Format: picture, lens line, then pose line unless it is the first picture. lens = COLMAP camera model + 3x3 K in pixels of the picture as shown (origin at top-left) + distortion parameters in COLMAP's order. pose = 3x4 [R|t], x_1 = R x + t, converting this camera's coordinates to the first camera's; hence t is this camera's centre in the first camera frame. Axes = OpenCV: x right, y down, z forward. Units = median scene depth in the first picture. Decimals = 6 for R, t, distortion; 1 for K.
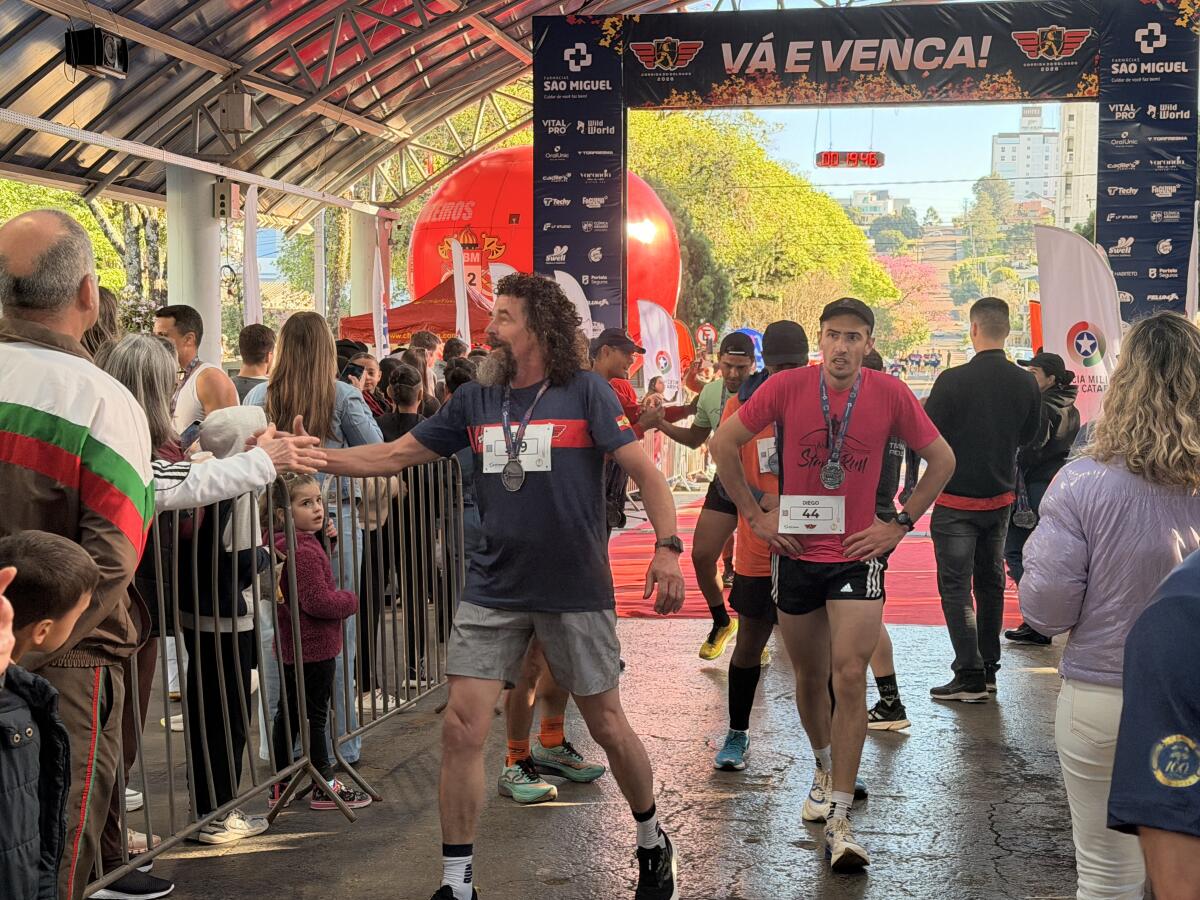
lens RADIAL K [[2020.1, 0, 566.0], [0, 2020.1, 456.3], [0, 0, 1]] dist [0.110123, 0.000000]
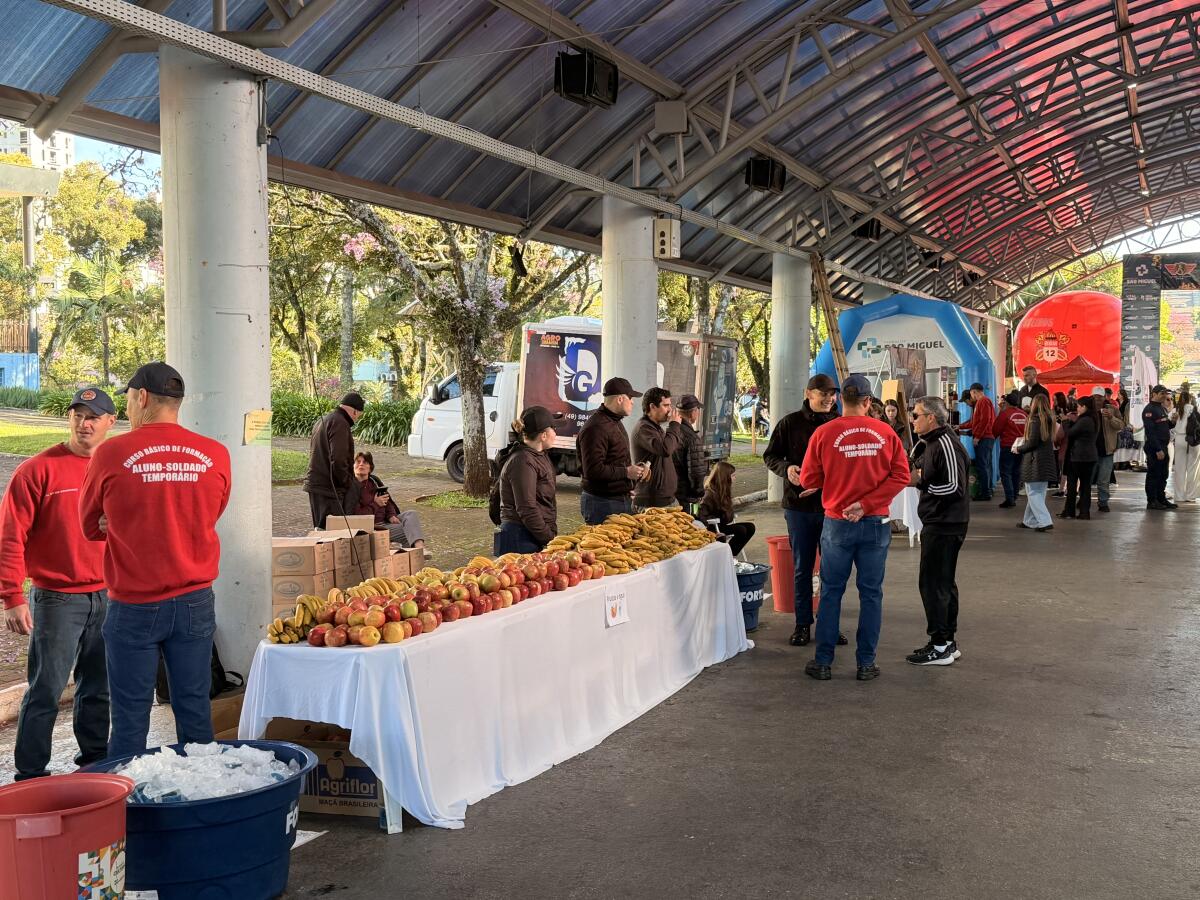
lens RADIAL K [[1443.7, 0, 600.9], [0, 1443.7, 437.6], [0, 0, 1]] dist [0.116418, 0.000000]
pose [[0.982509, 0.008096, -0.186040, -0.315386], [-0.010556, 0.999869, -0.012235, 0.042063], [0.185917, 0.013985, 0.982466, -0.927540]]
